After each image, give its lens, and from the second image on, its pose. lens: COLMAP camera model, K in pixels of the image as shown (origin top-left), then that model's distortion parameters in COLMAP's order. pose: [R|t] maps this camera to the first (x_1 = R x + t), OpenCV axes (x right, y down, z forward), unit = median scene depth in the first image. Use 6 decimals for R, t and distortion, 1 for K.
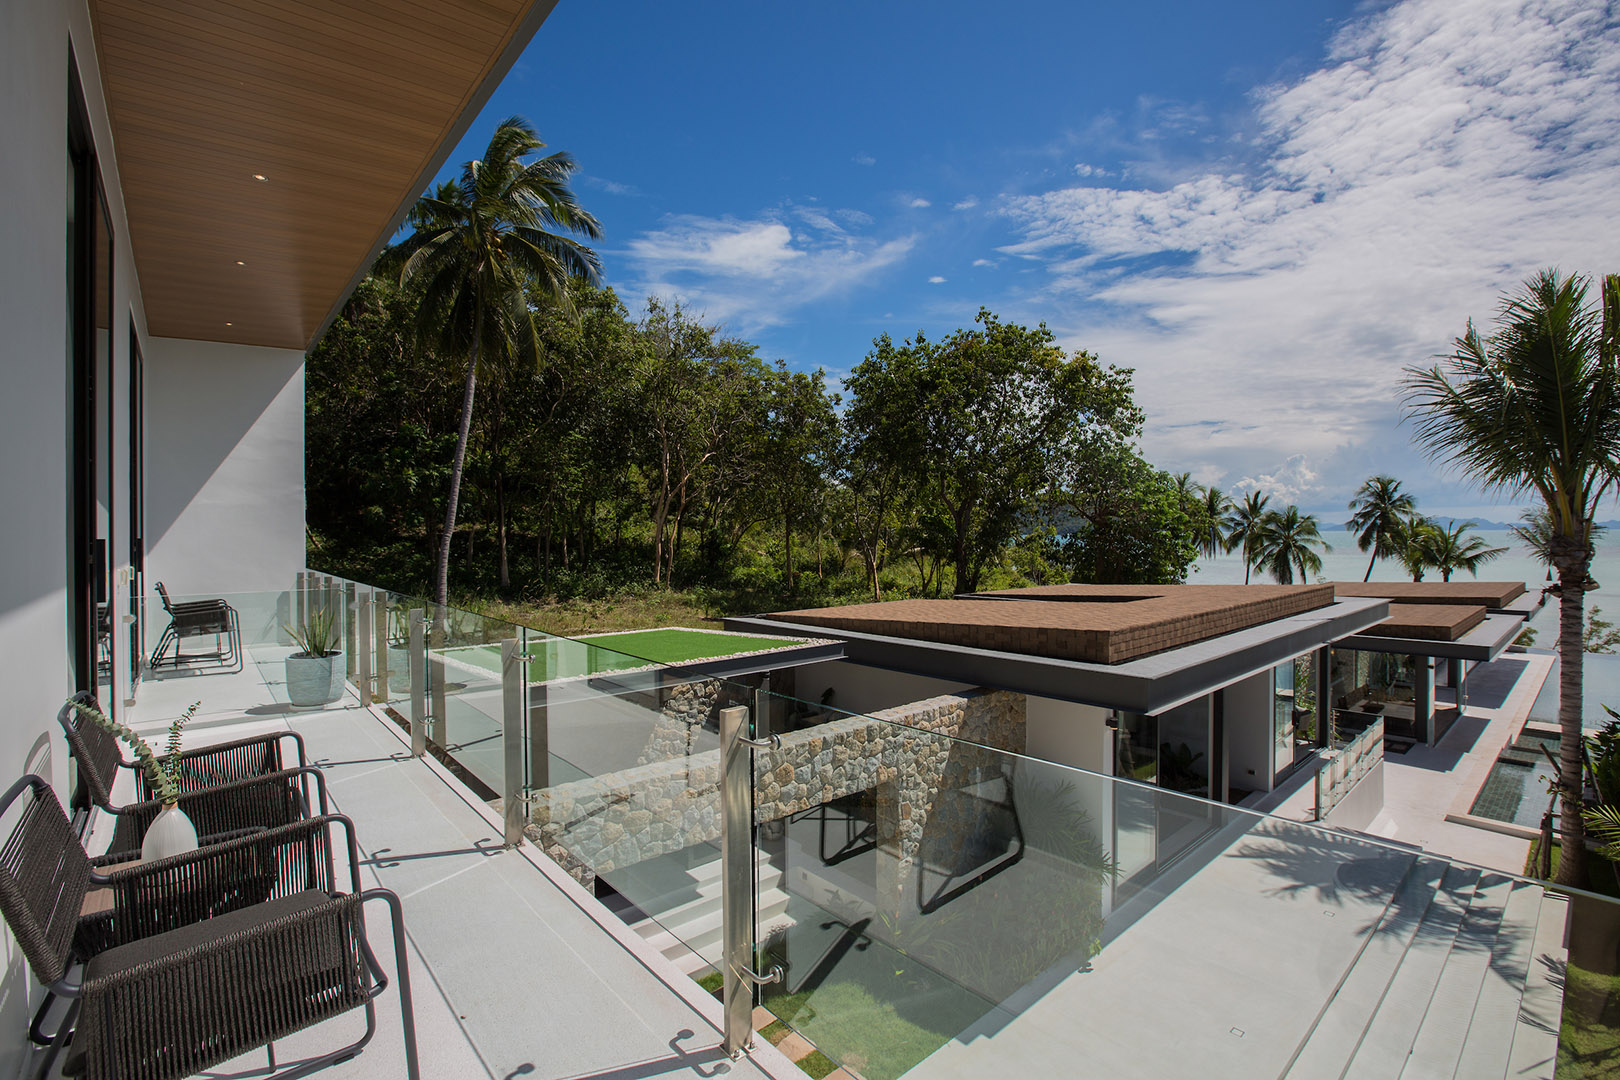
lens RADIAL K [[745.9, 0, 810.0], [0, 745.9, 540.0], [0, 0, 1]] dist [0.000681, 0.000009]
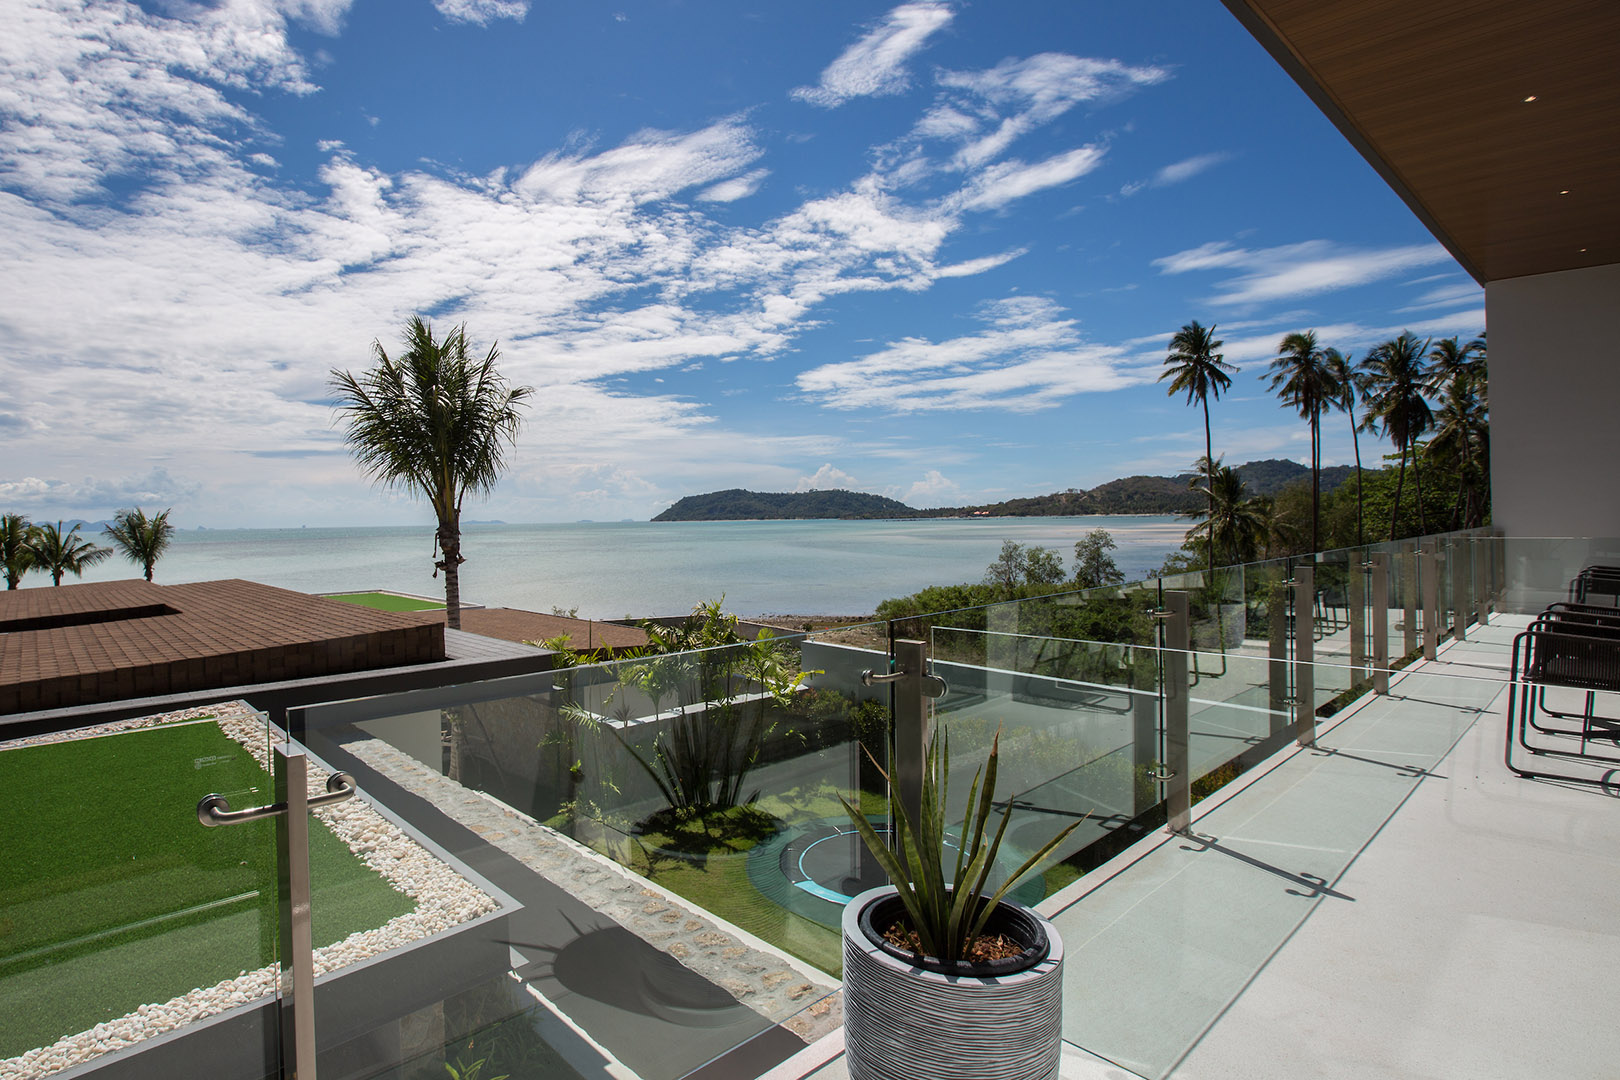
lens RADIAL K [[752.7, 0, 810.0], [0, 752.7, 540.0], [0, 0, 1]] dist [-0.071690, -0.000267]
pose [[-0.097835, -0.003318, 0.995197, -1.018093], [0.012471, 0.999912, 0.004560, 0.064544], [-0.995124, 0.012857, -0.097785, 1.295304]]
